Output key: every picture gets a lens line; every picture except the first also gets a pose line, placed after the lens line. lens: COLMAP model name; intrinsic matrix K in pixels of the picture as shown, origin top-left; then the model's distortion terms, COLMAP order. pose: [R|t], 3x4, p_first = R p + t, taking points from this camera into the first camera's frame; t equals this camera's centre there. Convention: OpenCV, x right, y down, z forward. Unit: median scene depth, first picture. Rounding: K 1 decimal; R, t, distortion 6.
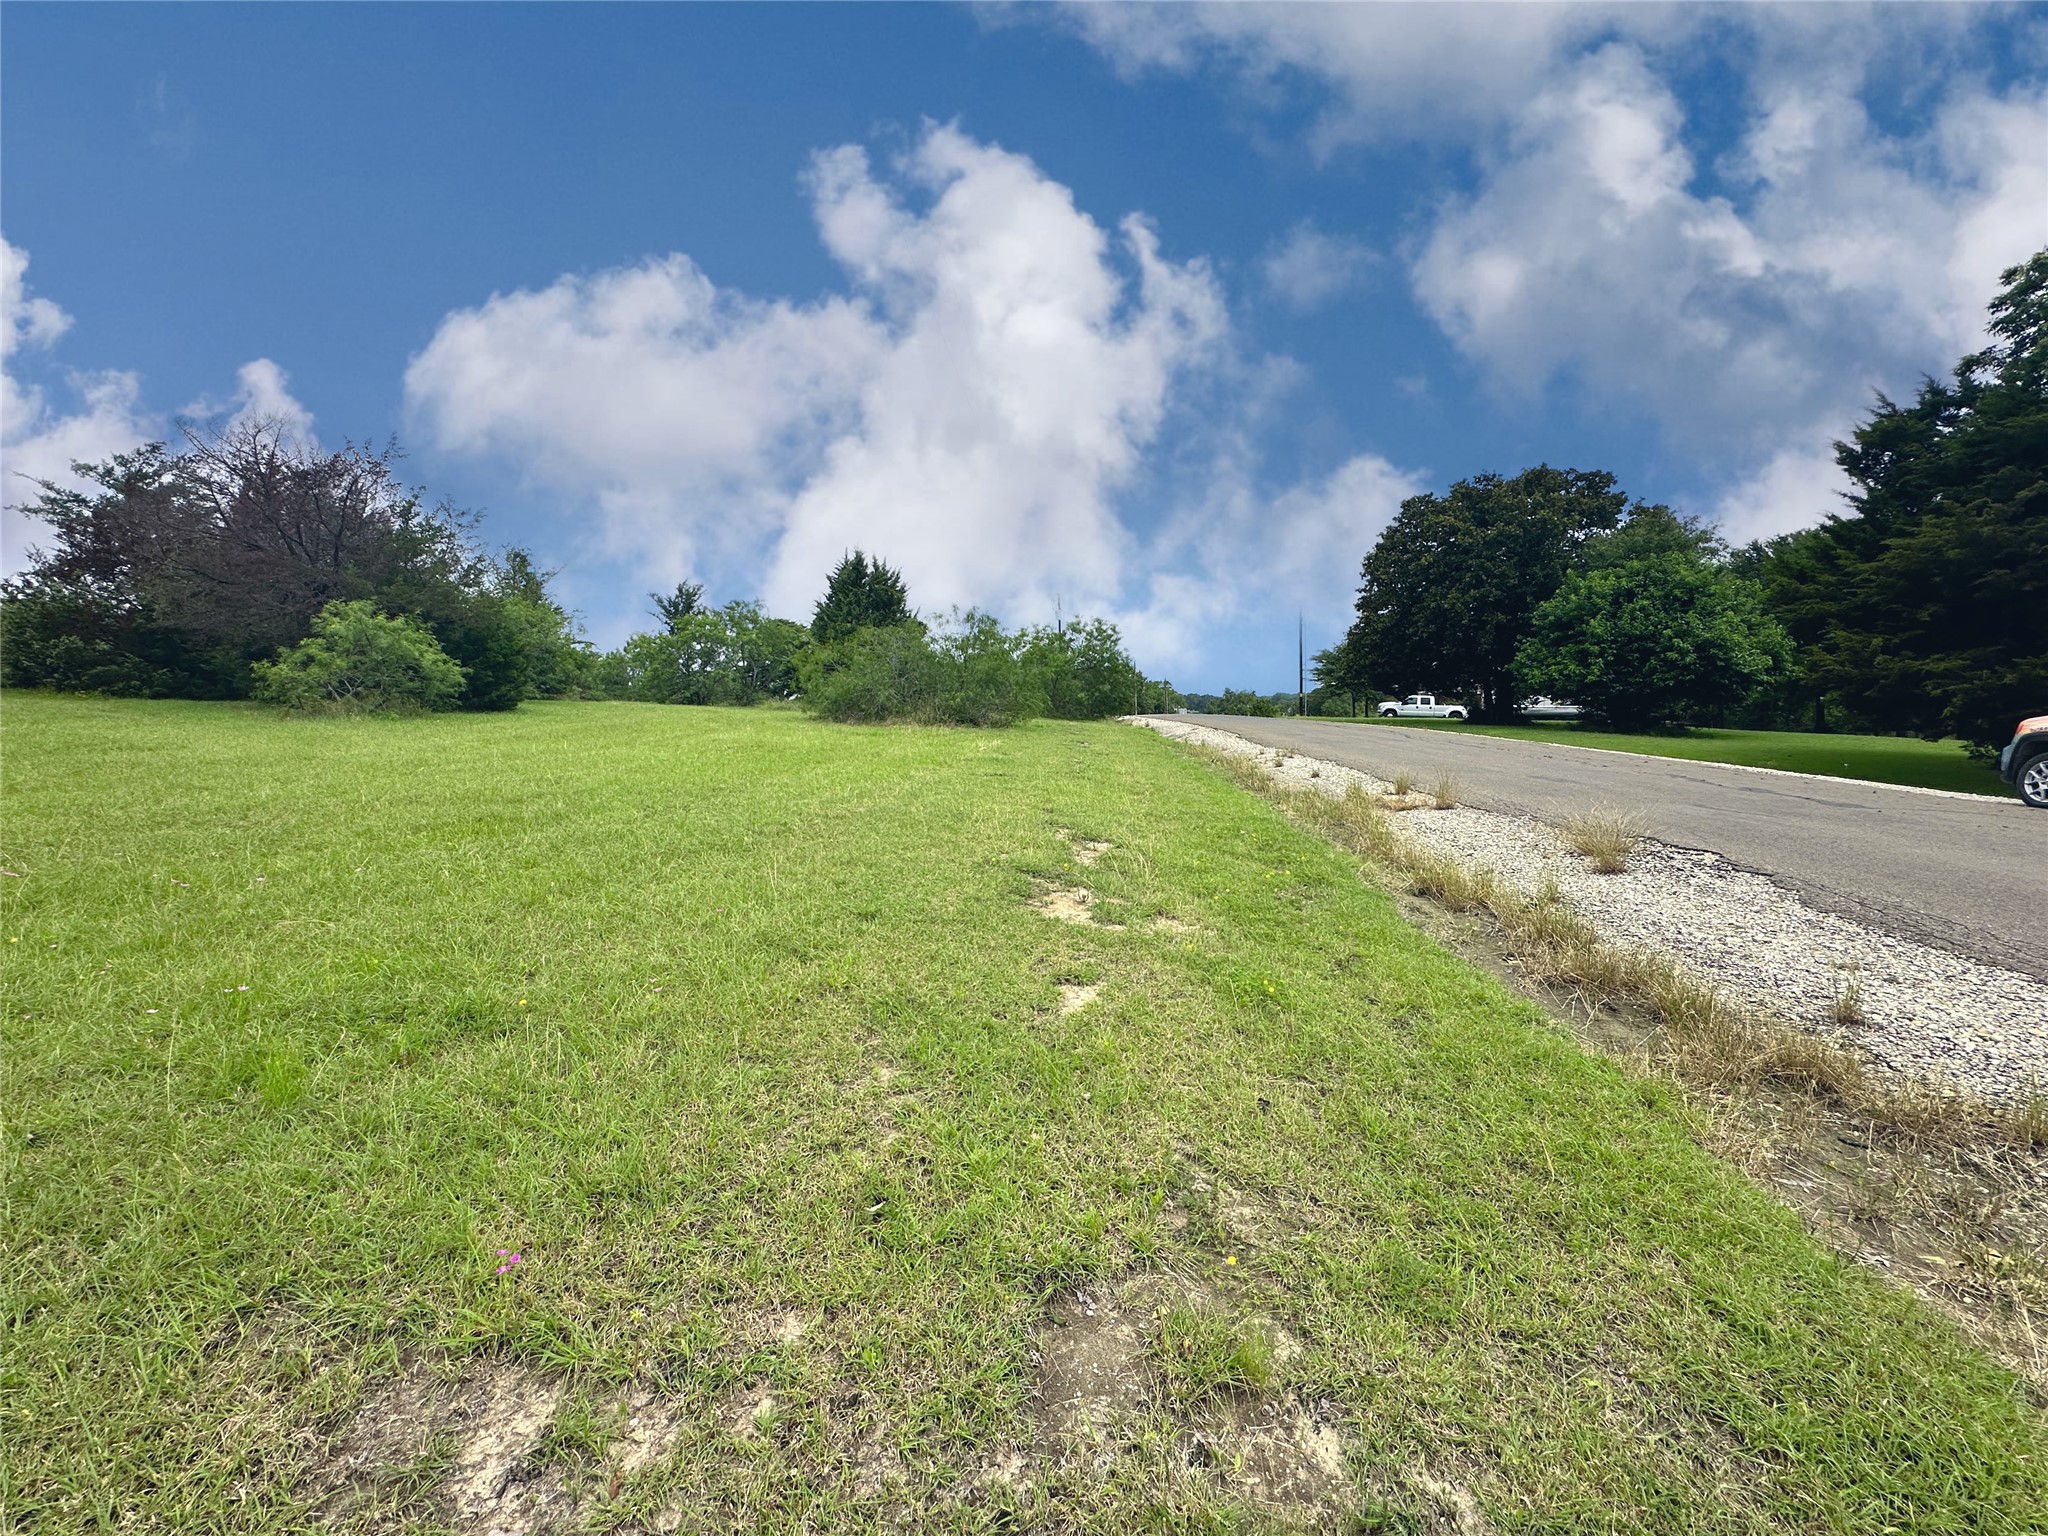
lens RADIAL K [[816.6, 0, 1024.2], [0, 816.6, 768.1], [0, 0, 1]] dist [-0.005179, 0.001247]
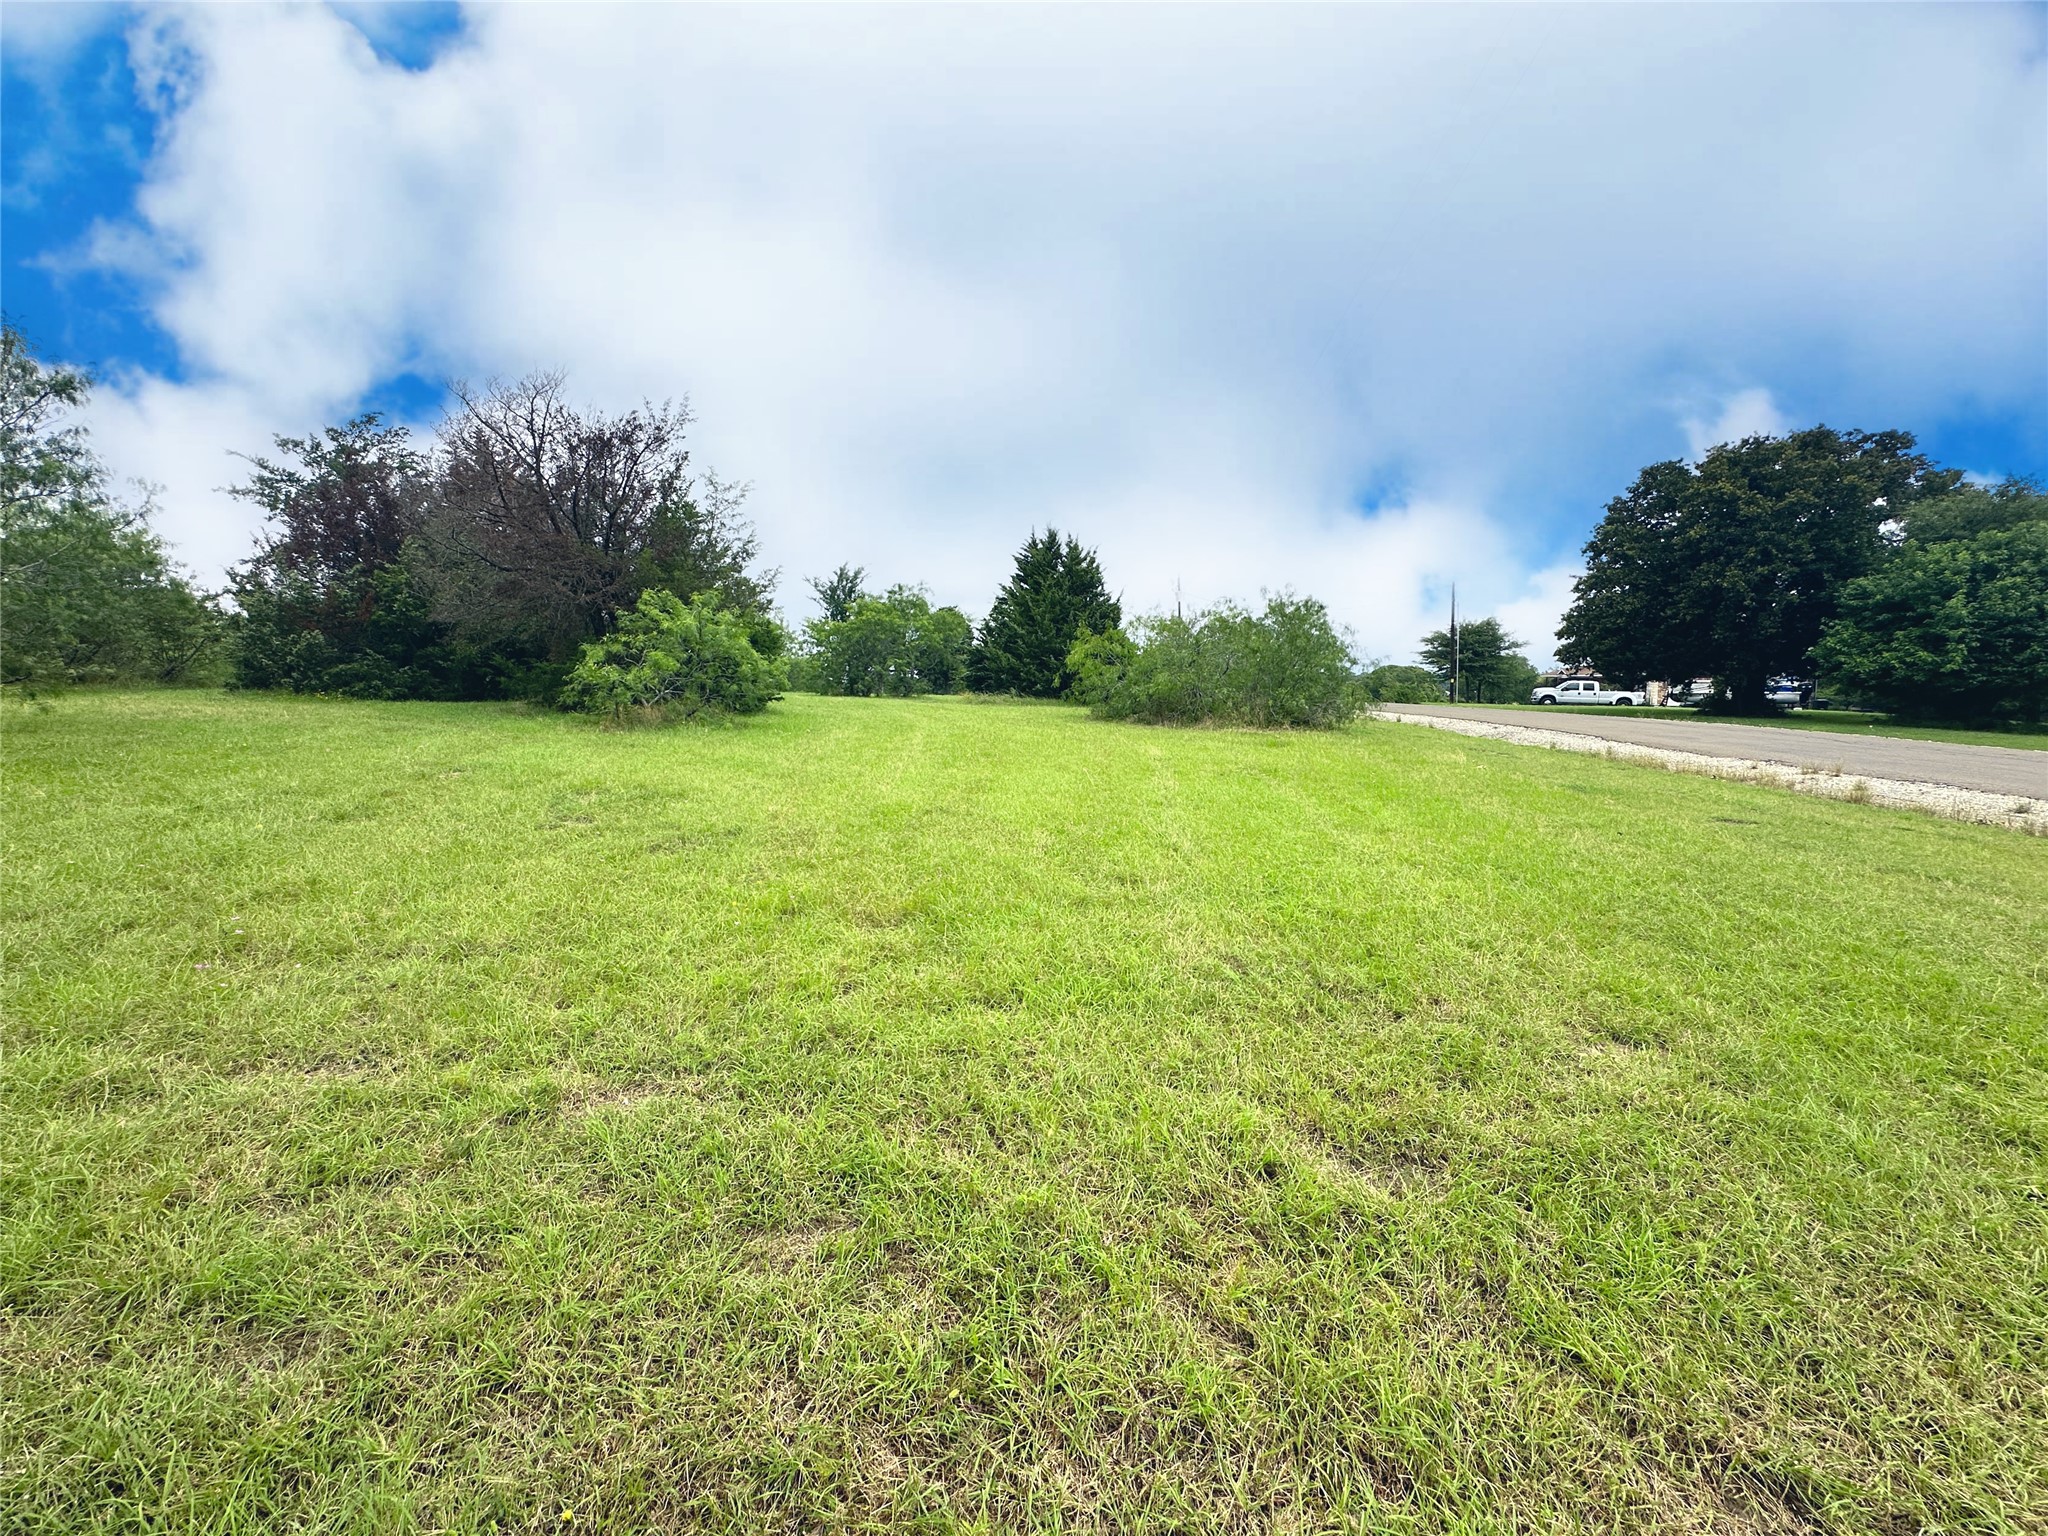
lens RADIAL K [[816.6, 0, 1023.2], [0, 816.6, 771.1], [0, 0, 1]] dist [-0.005179, 0.001247]
pose [[0.999463, -0.000123, -0.032756, -0.355012], [0.000988, 0.999651, 0.026409, -0.030849], [0.032741, -0.026427, 0.999114, 0.126153]]
